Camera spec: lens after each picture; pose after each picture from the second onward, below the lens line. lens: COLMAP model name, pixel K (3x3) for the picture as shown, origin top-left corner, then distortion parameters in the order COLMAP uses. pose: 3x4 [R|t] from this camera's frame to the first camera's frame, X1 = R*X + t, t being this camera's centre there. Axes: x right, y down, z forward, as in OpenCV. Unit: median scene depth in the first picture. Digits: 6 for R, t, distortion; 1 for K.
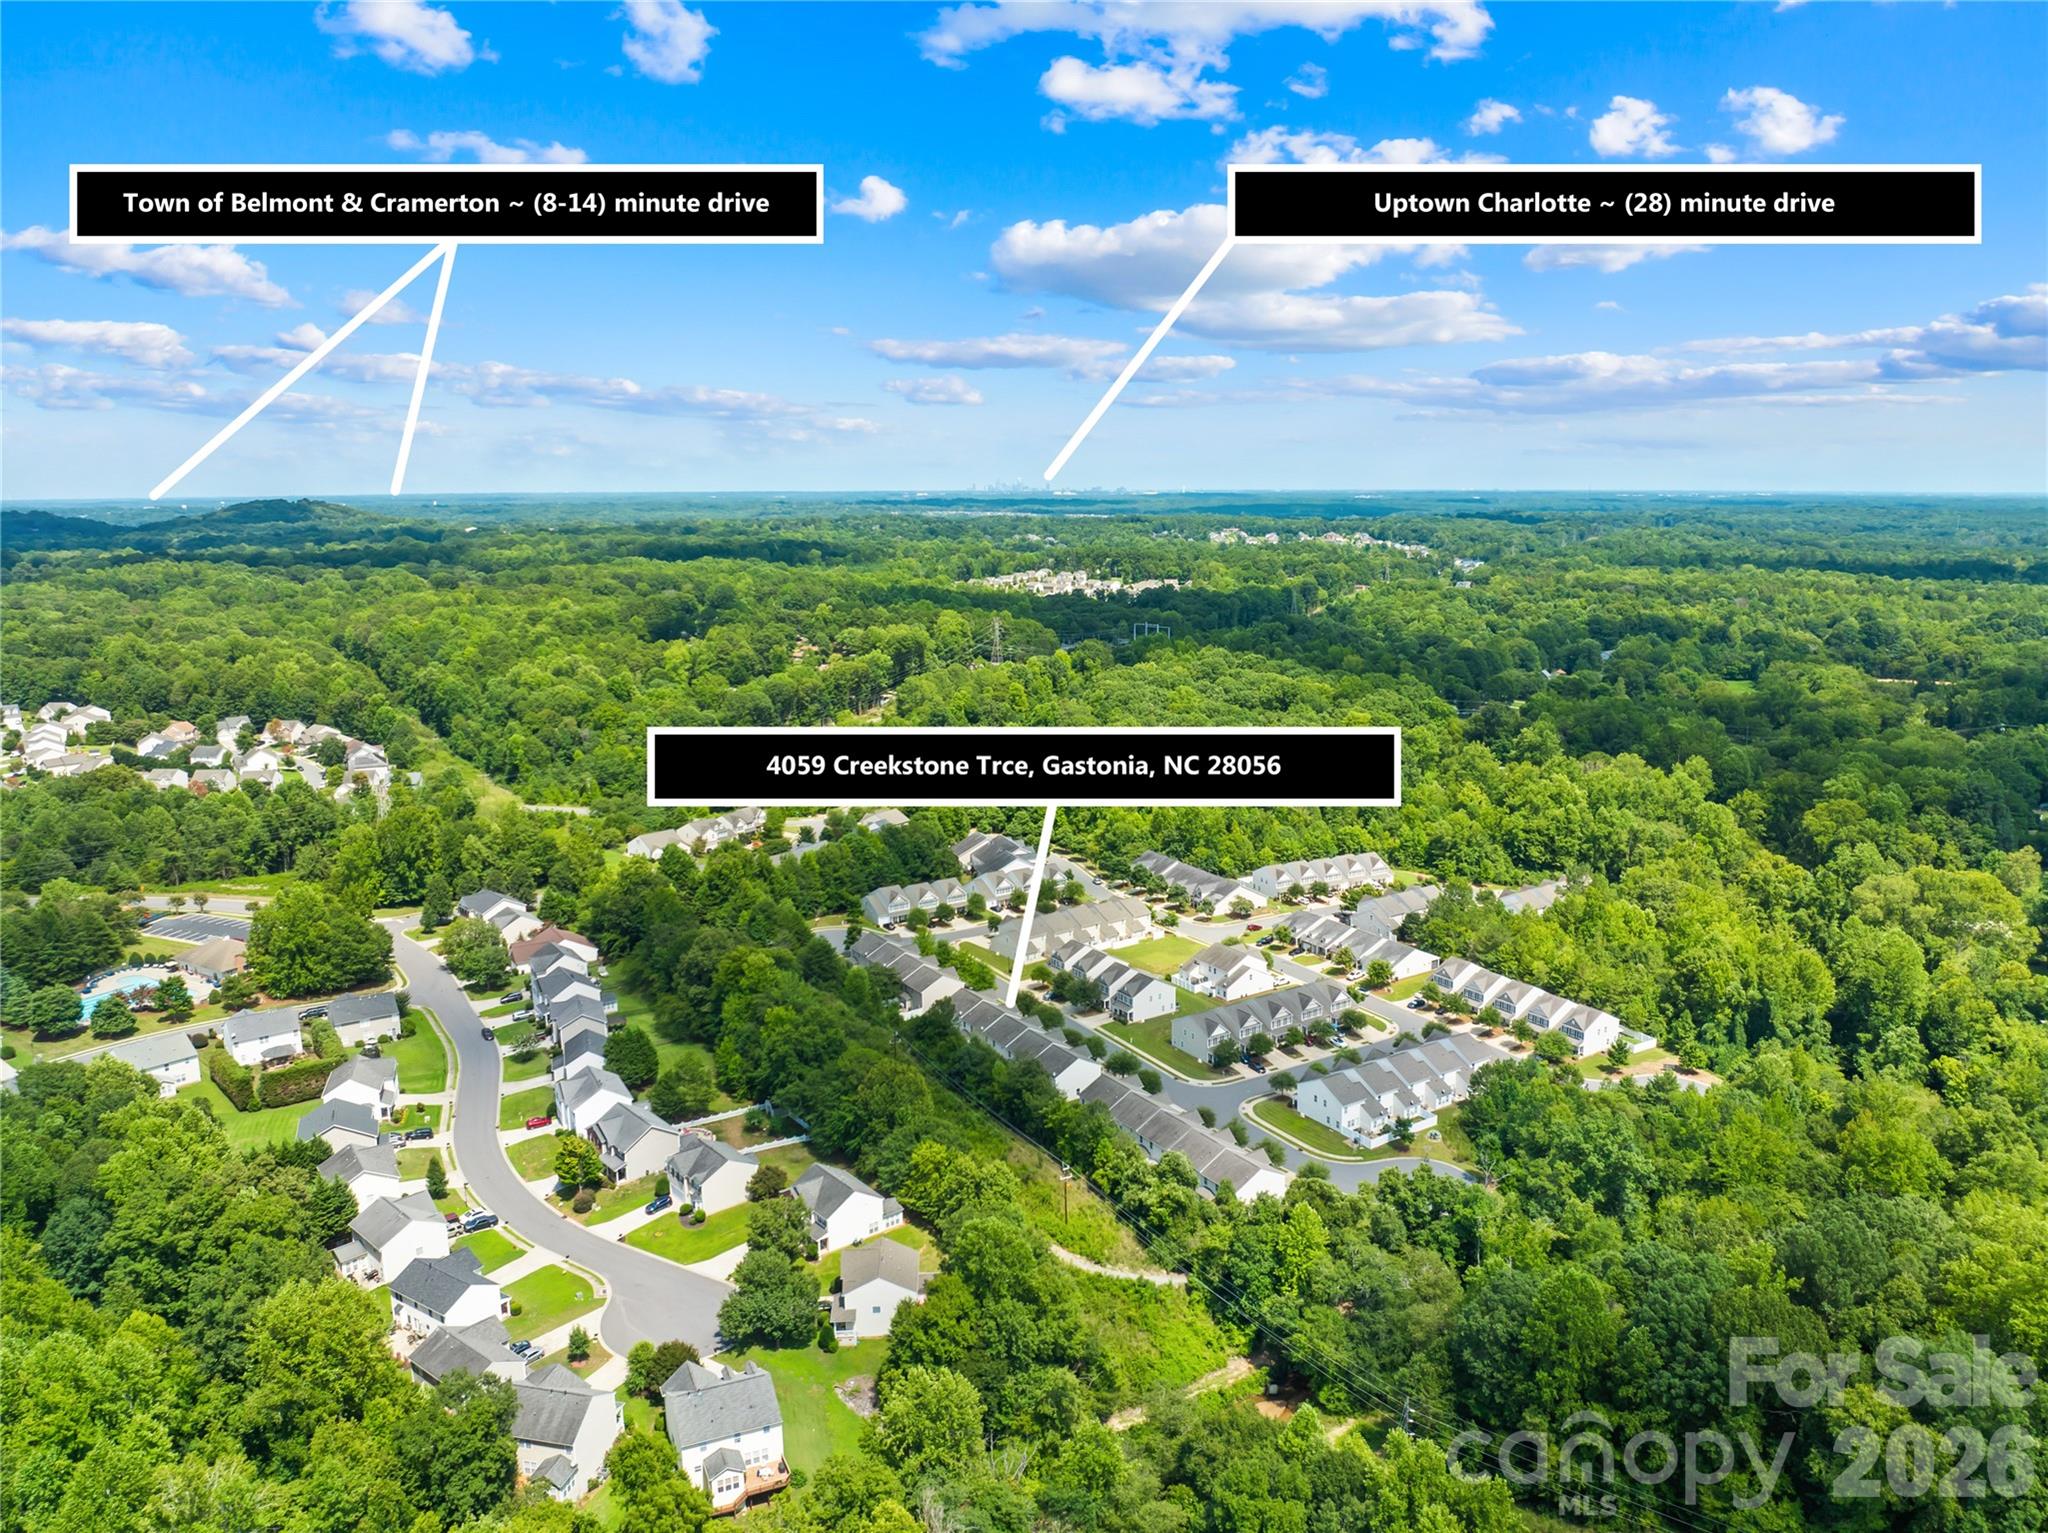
lens RADIAL K [[1391.0, 0, 1024.0], [0, 1391.0, 766.5], [0, 0, 1]] dist [-0.034386, -0.000201]
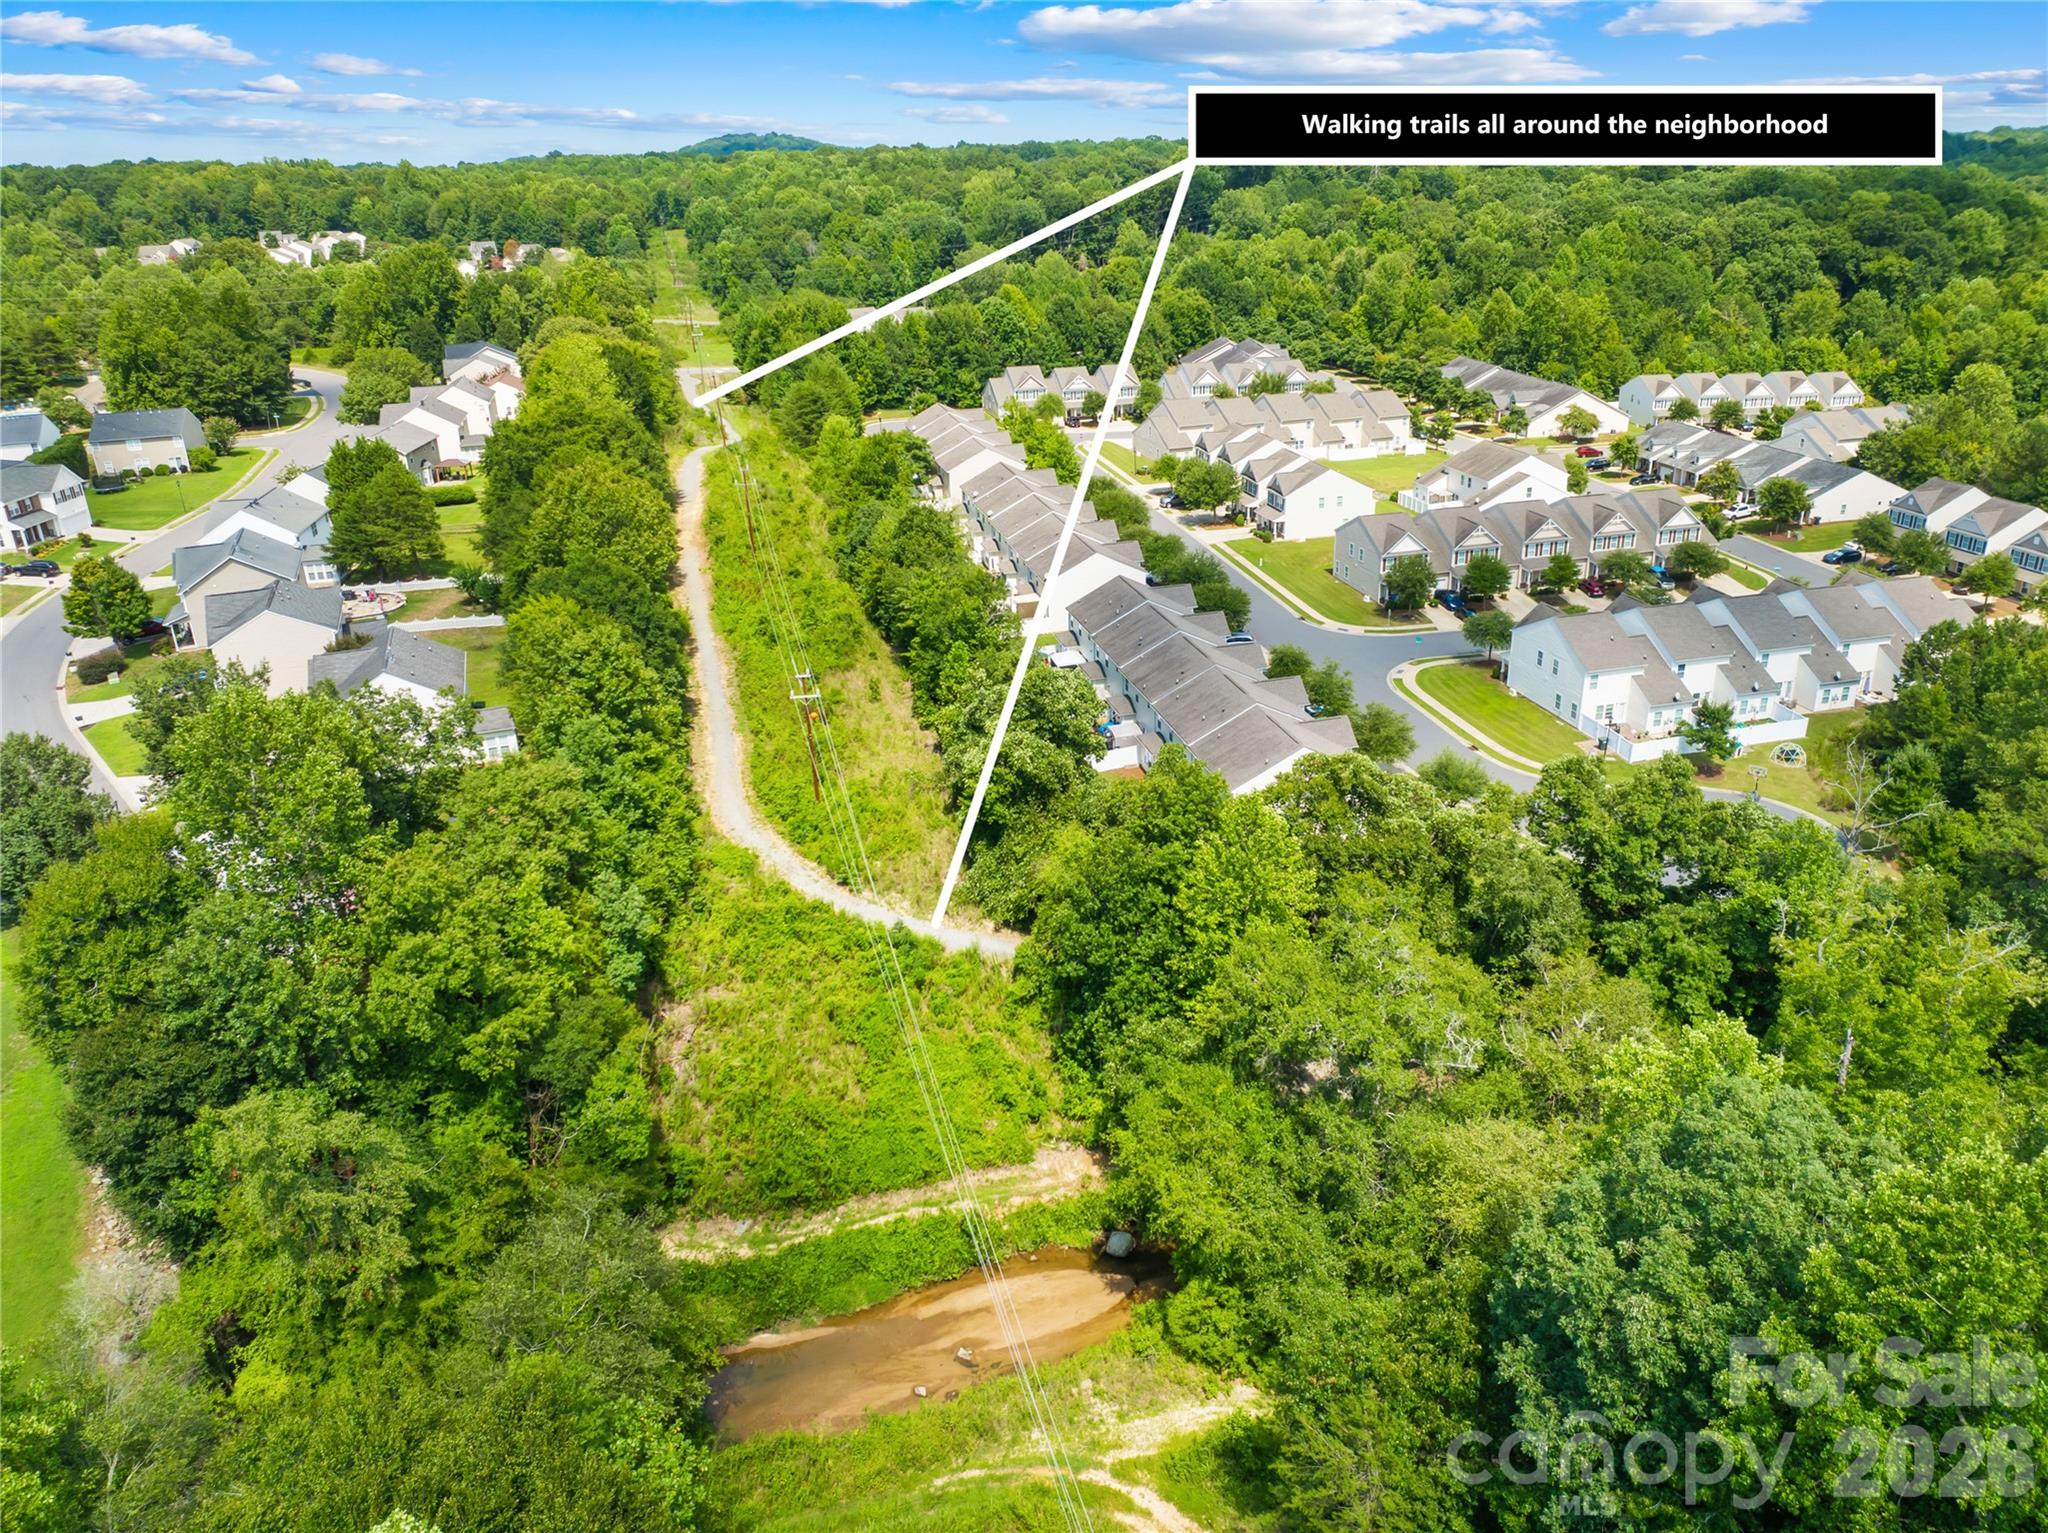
lens RADIAL K [[1391.0, 0, 1024.0], [0, 1391.0, 766.5], [0, 0, 1]] dist [-0.034386, -0.000201]
pose [[0.945196, 0.113410, -0.306175, 0.187180], [-0.040222, 0.971039, 0.235512, 0.164823], [0.324017, -0.210290, 0.922383, 0.472677]]
